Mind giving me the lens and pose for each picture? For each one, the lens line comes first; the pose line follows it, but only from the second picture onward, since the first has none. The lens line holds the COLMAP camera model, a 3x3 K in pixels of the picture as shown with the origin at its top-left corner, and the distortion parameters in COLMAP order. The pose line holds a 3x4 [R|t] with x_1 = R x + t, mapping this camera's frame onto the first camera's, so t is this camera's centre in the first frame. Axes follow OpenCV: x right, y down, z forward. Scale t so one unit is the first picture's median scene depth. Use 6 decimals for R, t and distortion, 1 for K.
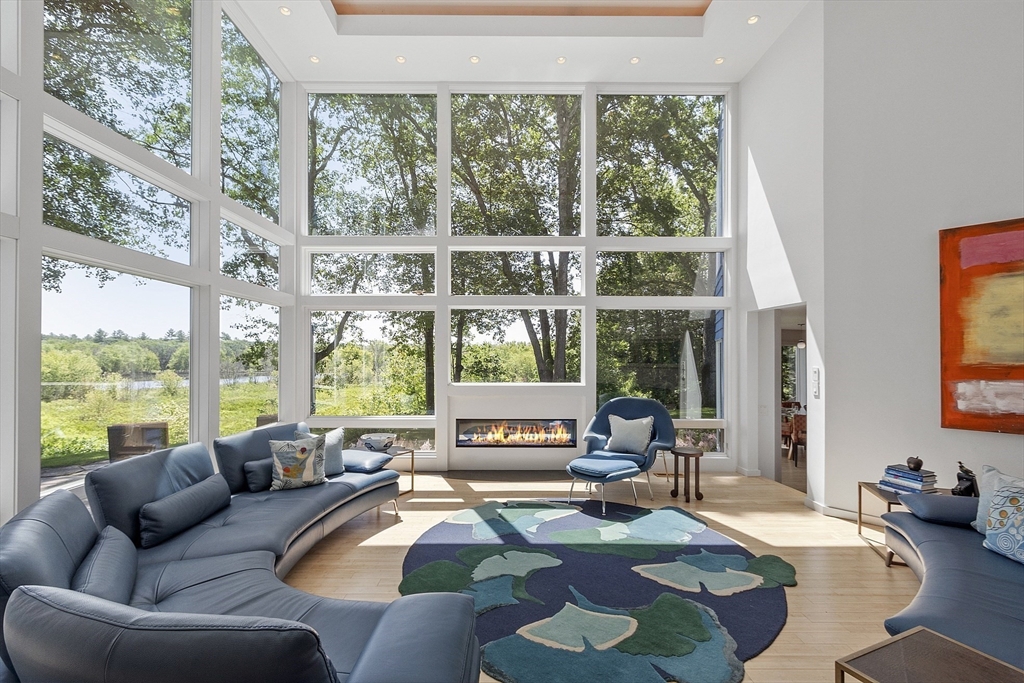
lens RADIAL K [[445.5, 0, 509.7], [0, 445.5, 343.9], [0, 0, 1]] dist [0.000144, 0.000015]
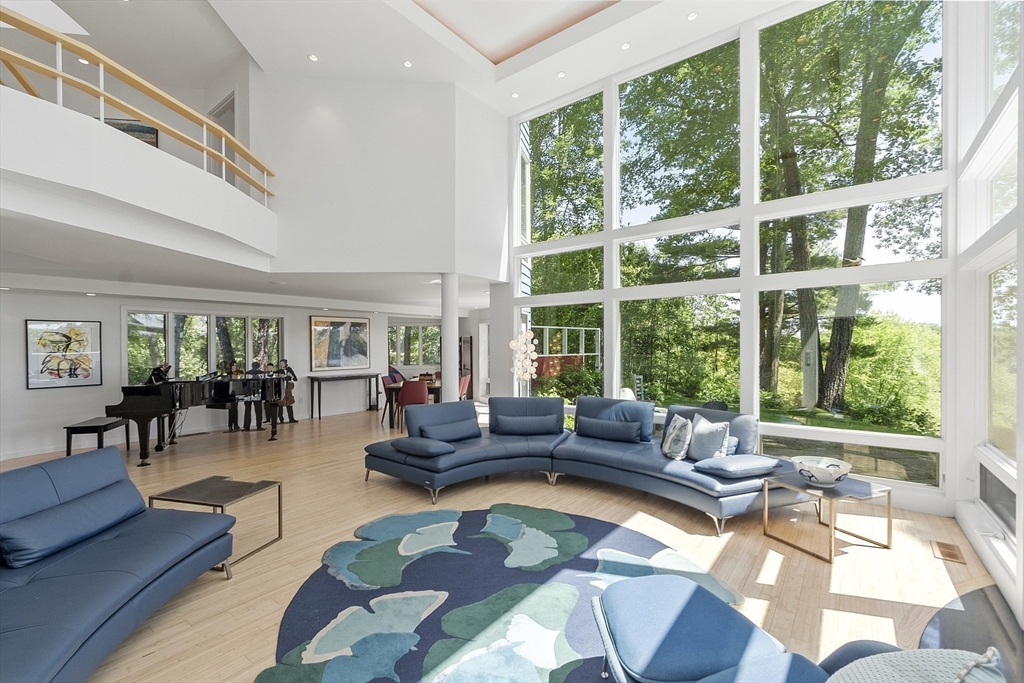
lens RADIAL K [[445.5, 0, 511.6], [0, 445.5, 350.3], [0, 0, 1]] dist [0.000144, 0.000015]
pose [[-0.618000, 0.006787, -0.786148, 0.911959], [0.026209, 0.999585, -0.011974, 0.038813], [0.785741, -0.028004, -0.617922, 1.708781]]
